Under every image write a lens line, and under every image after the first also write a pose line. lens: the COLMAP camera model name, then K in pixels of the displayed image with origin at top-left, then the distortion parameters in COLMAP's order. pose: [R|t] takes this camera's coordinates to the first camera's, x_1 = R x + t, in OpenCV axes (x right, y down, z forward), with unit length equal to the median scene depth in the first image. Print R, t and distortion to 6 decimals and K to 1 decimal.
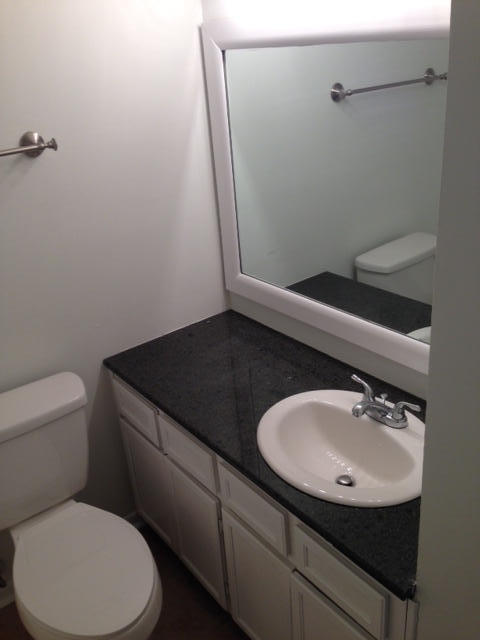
lens RADIAL K [[594.3, 0, 238.6], [0, 594.3, 323.5], [0, 0, 1]] dist [0.046723, 0.000000]
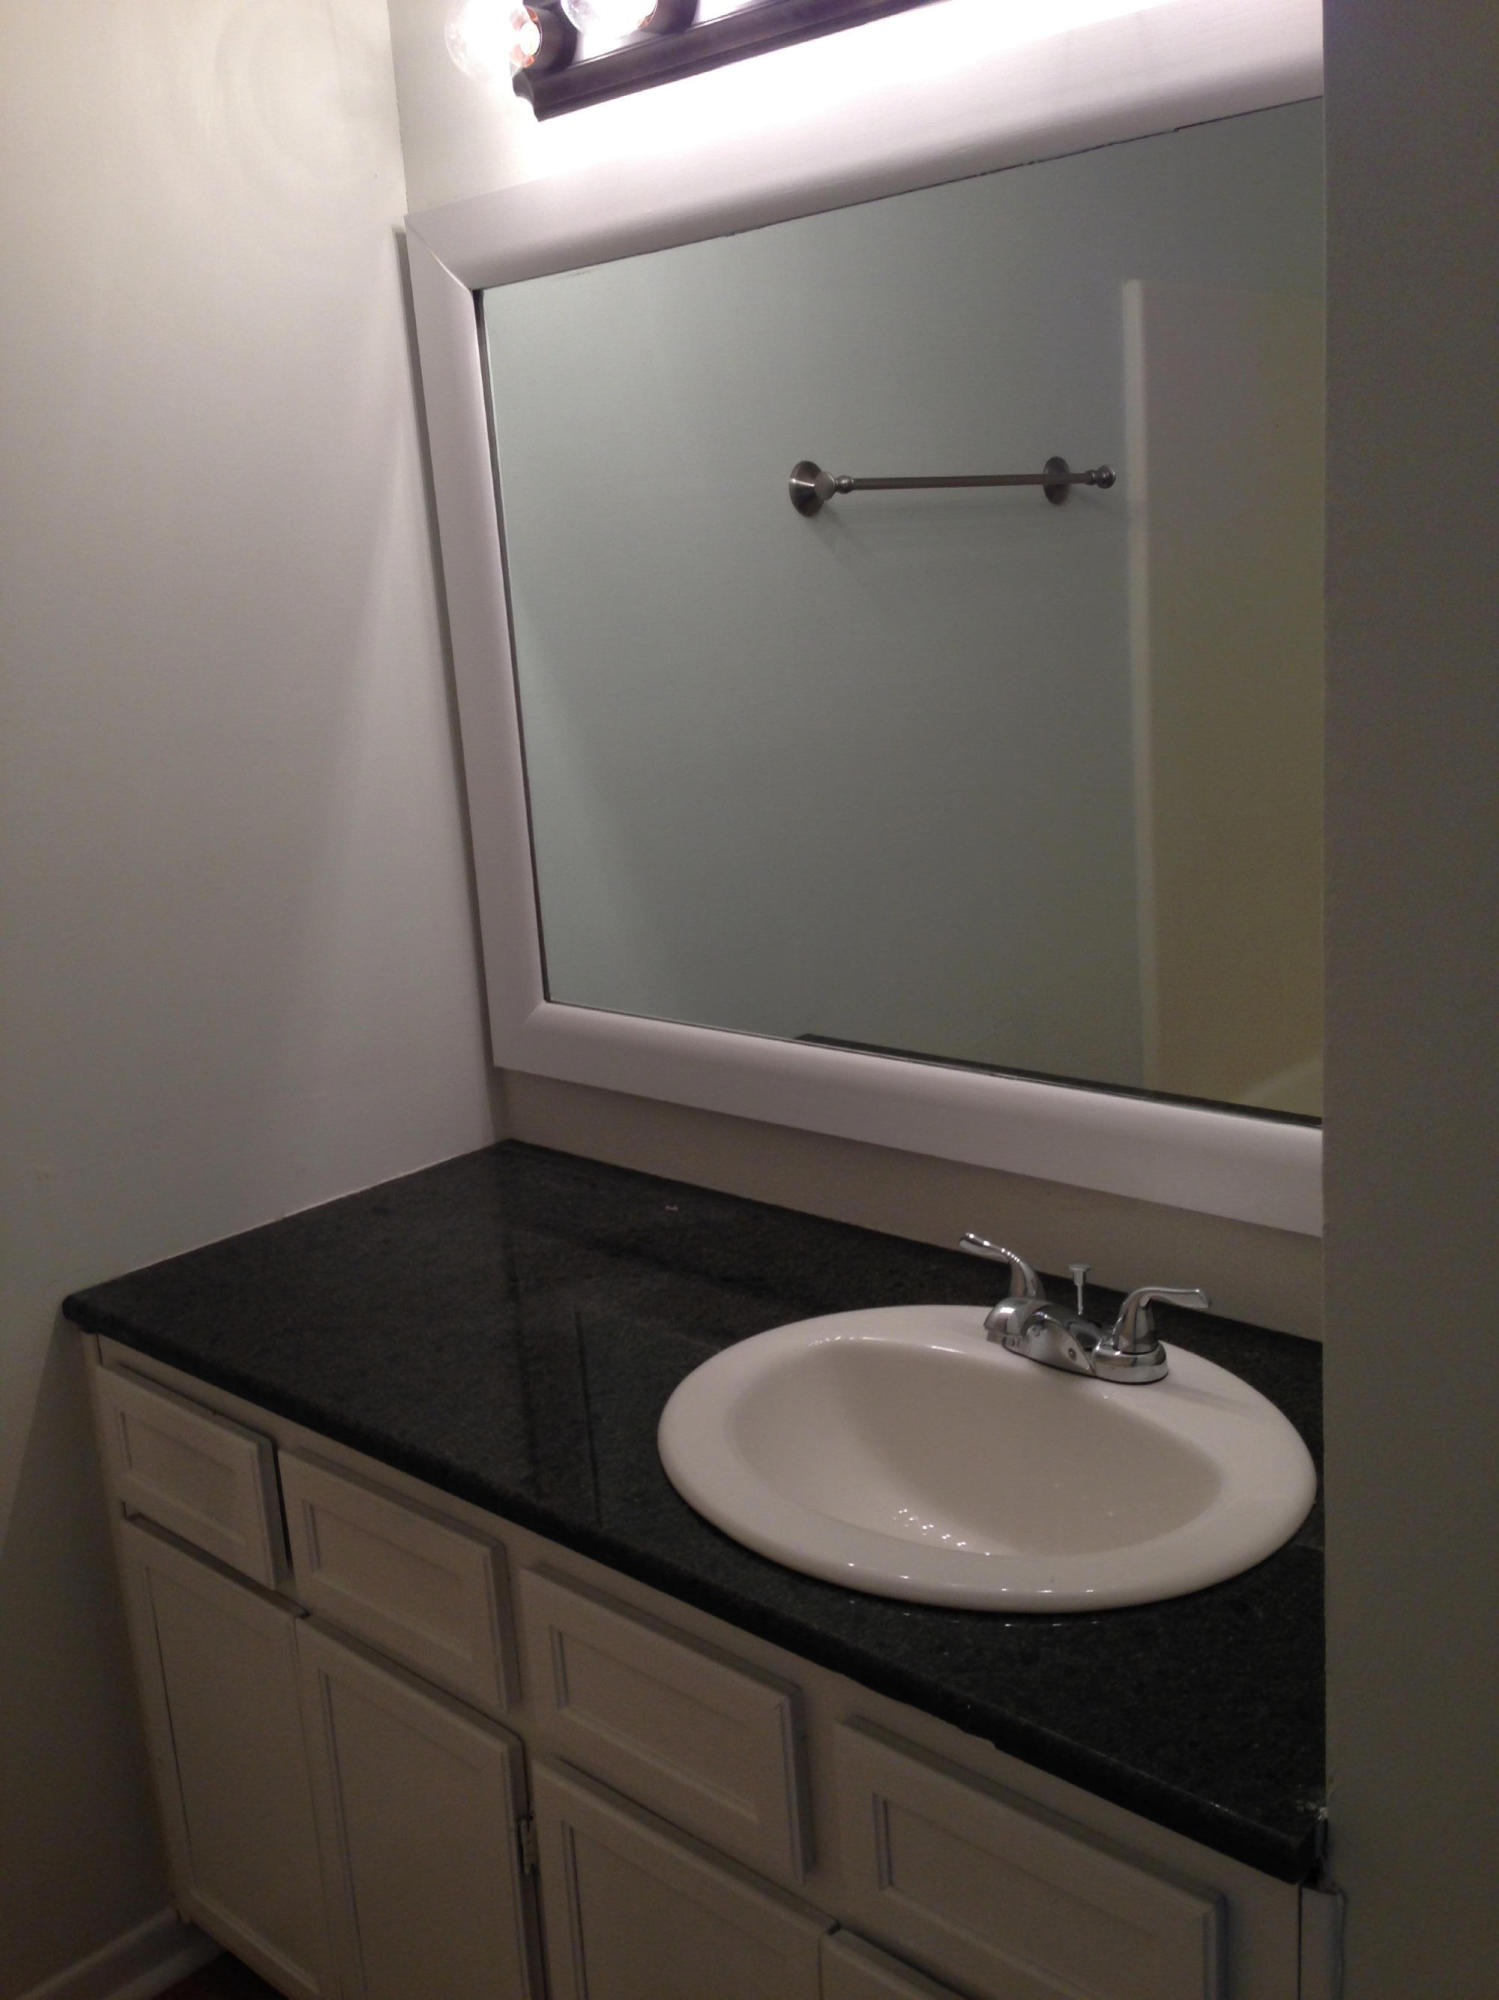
lens RADIAL K [[1857.2, 0, 748.6], [0, 1857.2, 992.6], [0, 0, 1]] dist [0.046723, 0.000000]
pose [[0.987069, -0.027456, 0.157927, -0.051044], [0.062396, 0.973328, -0.220769, 0.149209], [-0.147653, 0.227768, 0.962455, 0.087819]]
